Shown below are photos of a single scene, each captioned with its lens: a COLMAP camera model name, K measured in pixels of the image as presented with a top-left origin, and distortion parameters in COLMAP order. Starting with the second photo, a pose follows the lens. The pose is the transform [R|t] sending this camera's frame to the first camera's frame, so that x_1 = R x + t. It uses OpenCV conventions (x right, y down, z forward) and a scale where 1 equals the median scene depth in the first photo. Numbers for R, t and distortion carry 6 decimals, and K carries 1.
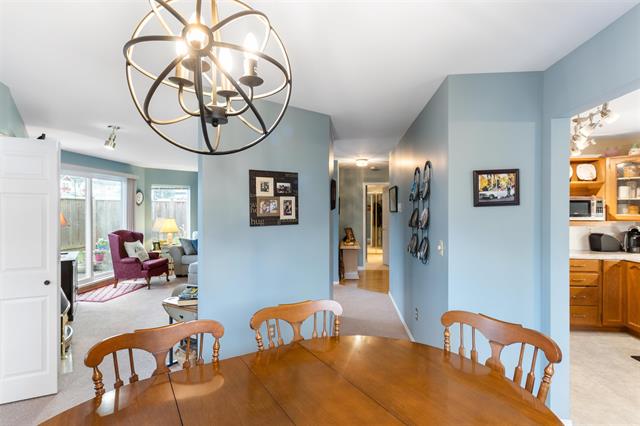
lens RADIAL K [[316.8, 0, 320.0], [0, 316.8, 213.0], [0, 0, 1]] dist [-0.002568, 0.000276]
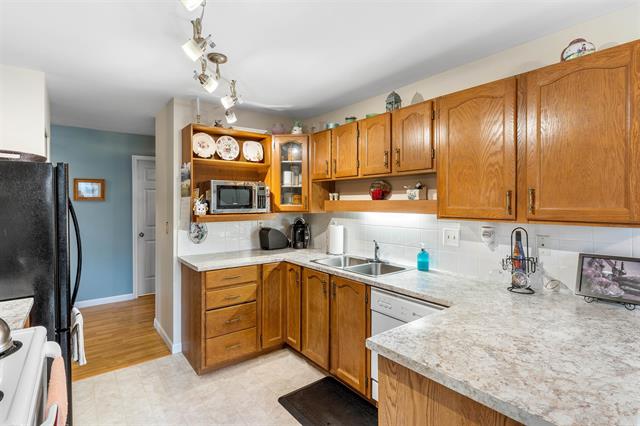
lens RADIAL K [[313.1, 0, 319.2], [0, 313.1, 203.9], [0, 0, 1]] dist [-0.002884, -0.000060]
pose [[0.734690, -0.004391, 0.678389, 0.463653], [0.002756, 0.999990, 0.003488, -0.000304], [-0.678397, -0.000693, 0.734695, 0.334804]]
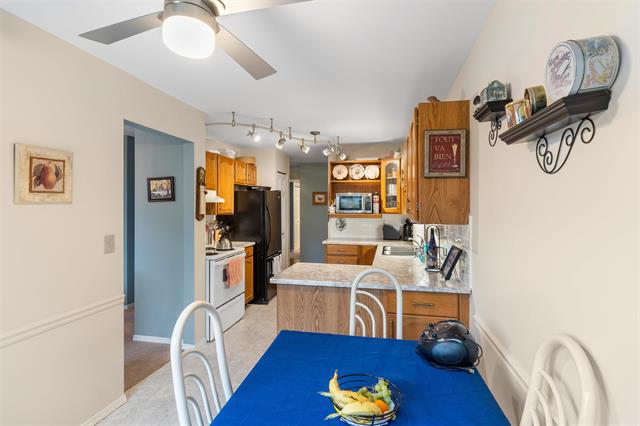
lens RADIAL K [[316.8, 0, 320.0], [0, 316.8, 213.0], [0, 0, 1]] dist [-0.002568, 0.000276]
pose [[0.992781, 0.005420, -0.119815, 0.849585], [-0.002893, 0.999770, 0.021254, -0.001576], [0.119902, -0.020754, 0.992569, -0.215934]]
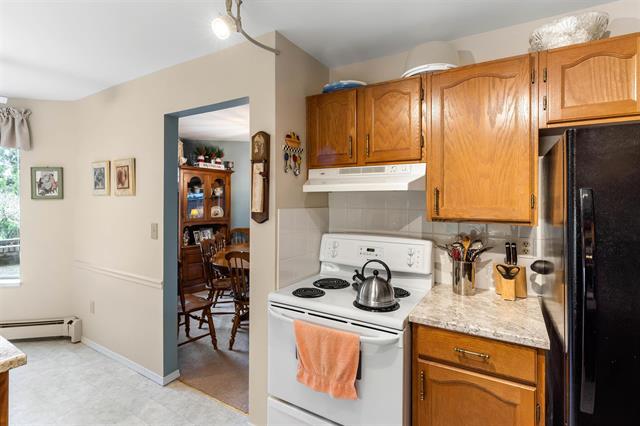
lens RADIAL K [[315.2, 0, 322.4], [0, 315.2, 198.7], [0, 0, 1]] dist [0.000010, 0.000300]
pose [[-0.439167, -0.003569, -0.898398, 0.832102], [-0.007406, 0.999973, -0.000353, -0.001099], [0.898375, 0.006498, -0.439182, 0.869996]]
